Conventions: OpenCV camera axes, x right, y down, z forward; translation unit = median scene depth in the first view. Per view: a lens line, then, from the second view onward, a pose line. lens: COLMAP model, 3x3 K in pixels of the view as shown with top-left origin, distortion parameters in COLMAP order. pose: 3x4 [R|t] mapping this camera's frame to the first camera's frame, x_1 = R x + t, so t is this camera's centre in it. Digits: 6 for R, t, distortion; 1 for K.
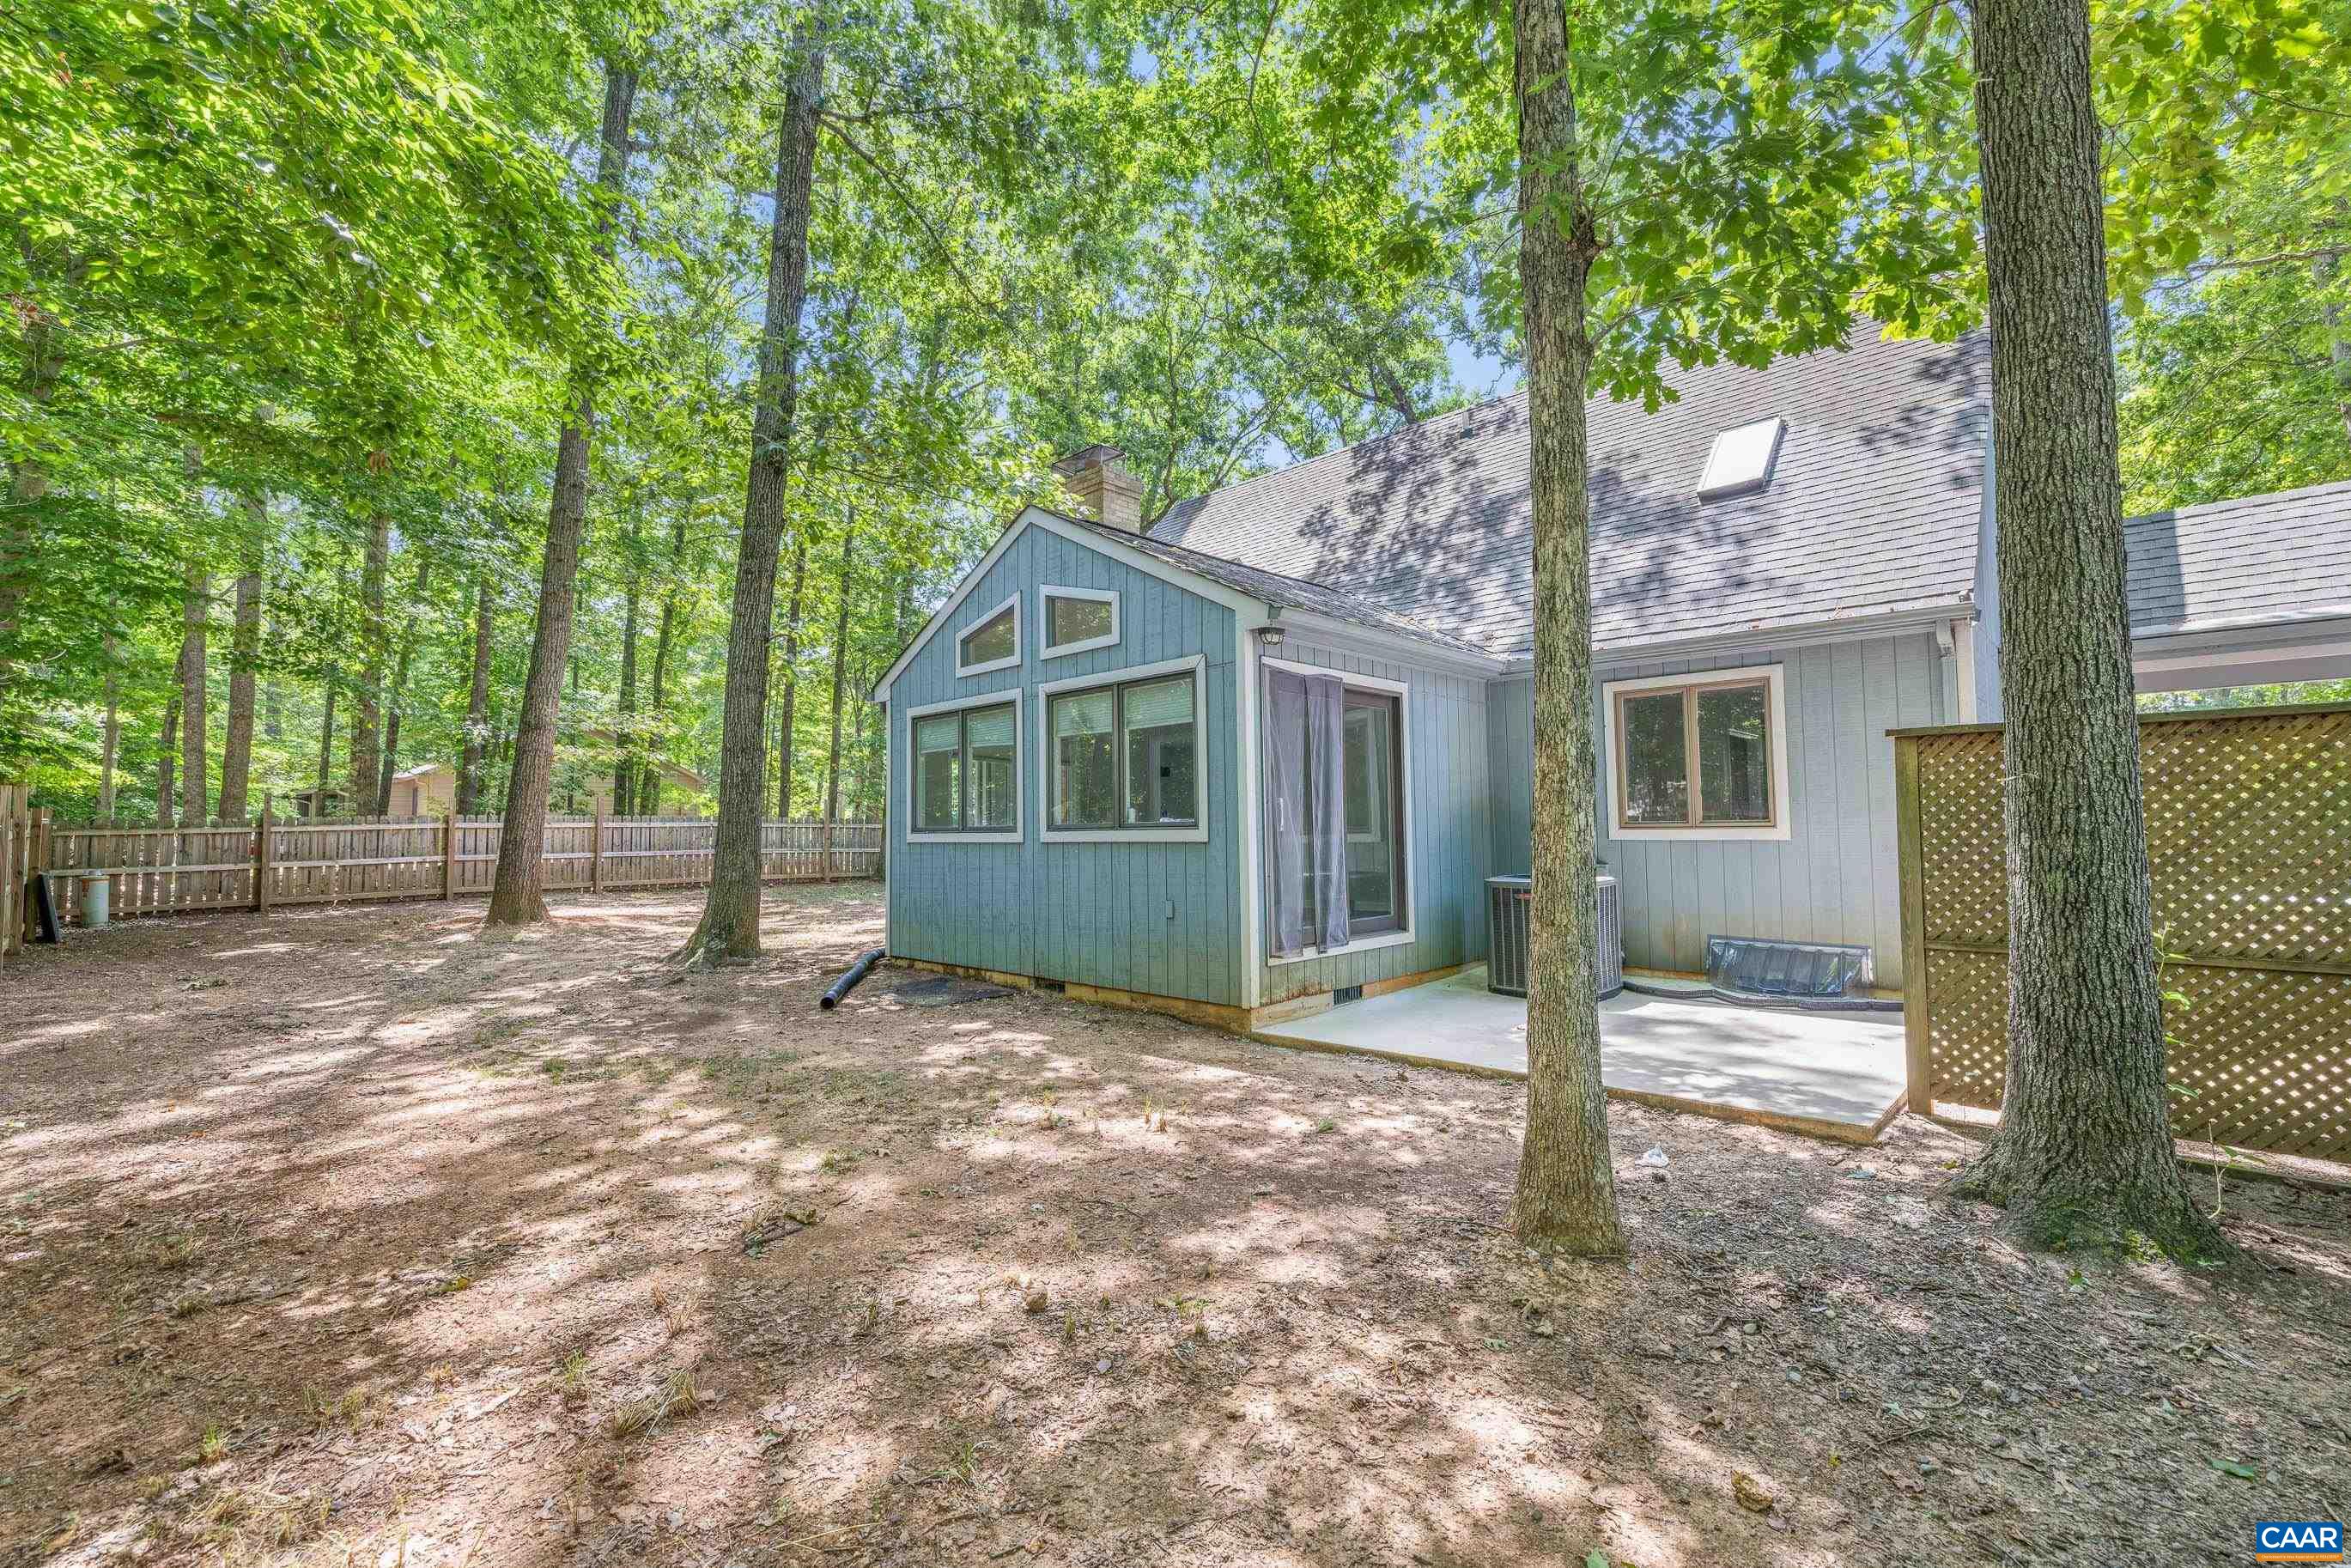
lens RADIAL K [[986.4, 0, 1175.5], [0, 986.4, 784.0], [0, 0, 1]] dist [0.000577, -0.000002]
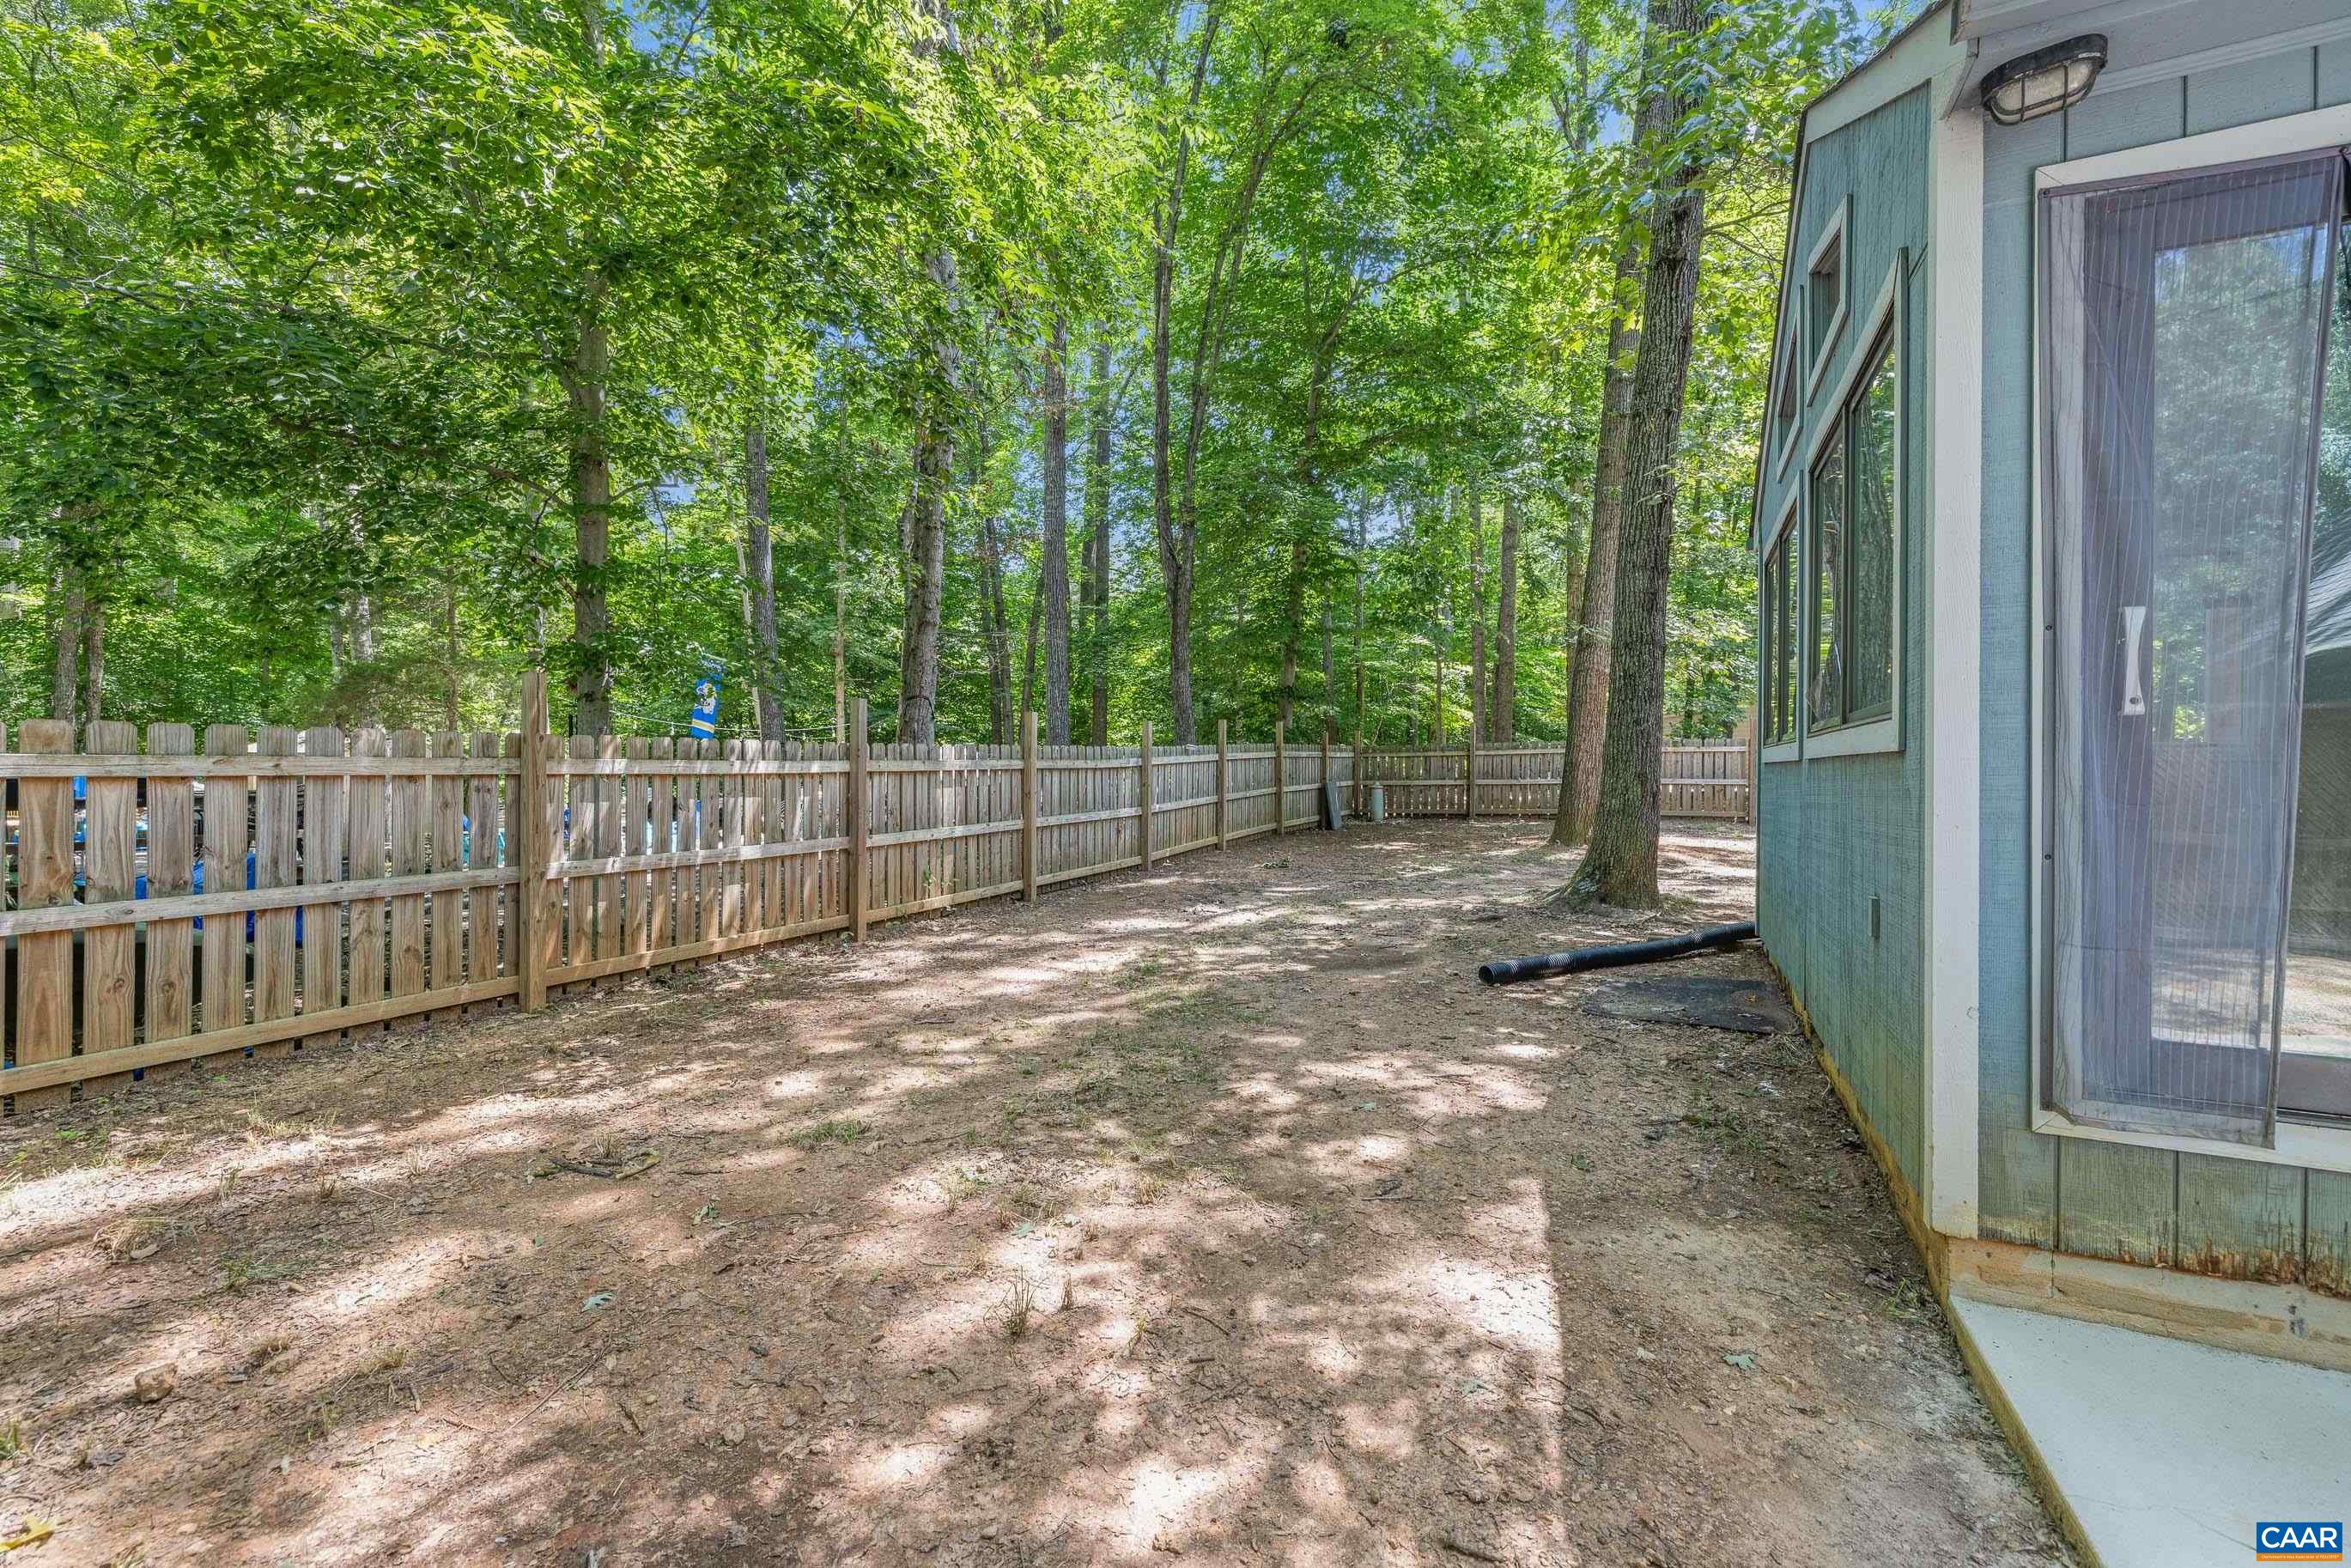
lens RADIAL K [[986.4, 0, 1175.5], [0, 986.4, 784.0], [0, 0, 1]] dist [0.000577, -0.000002]
pose [[0.291293, 0.027329, -0.956243, 0.268973], [0.039346, 0.998404, 0.040519, 0.038209], [0.955824, -0.049427, 0.289753, 0.534403]]
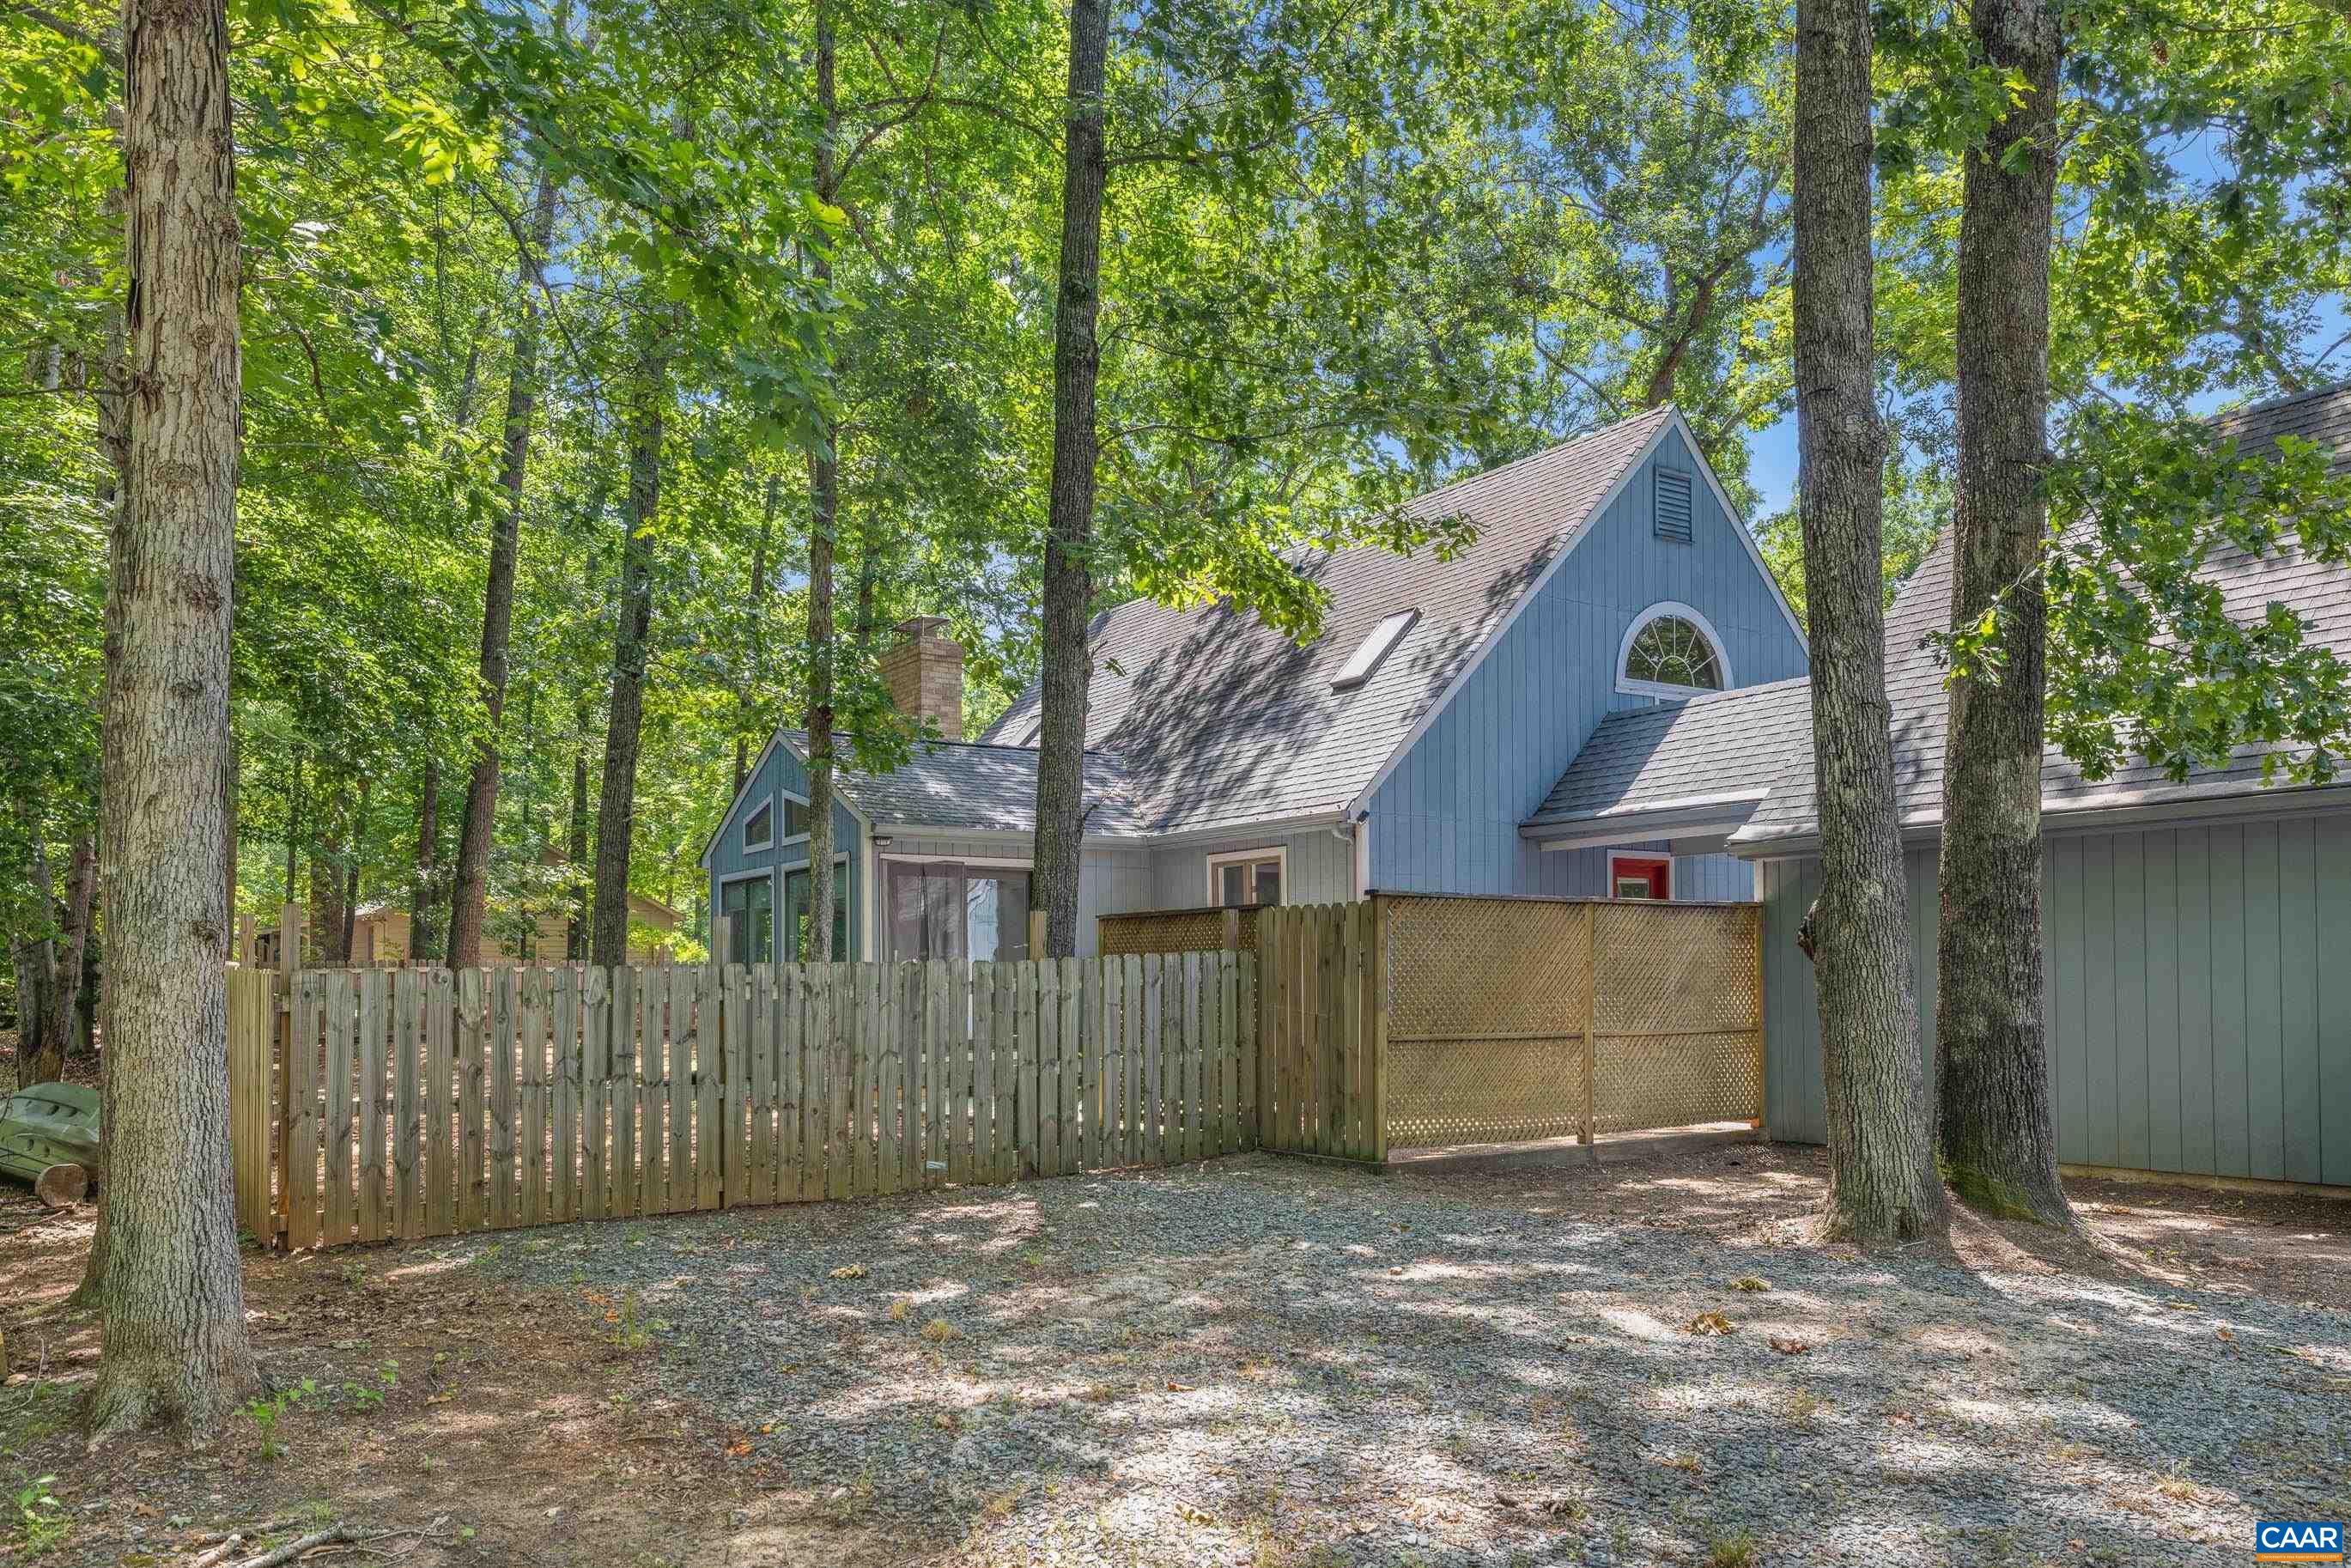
lens RADIAL K [[1696.1, 0, 1177.9], [0, 1696.1, 874.1], [0, 0, 1]] dist [0.002332, -0.000251]
pose [[0.976807, -0.013332, -0.213705, 0.893027], [0.010474, 0.999840, -0.014498, -0.050178], [0.213865, 0.011923, 0.976791, -1.145146]]
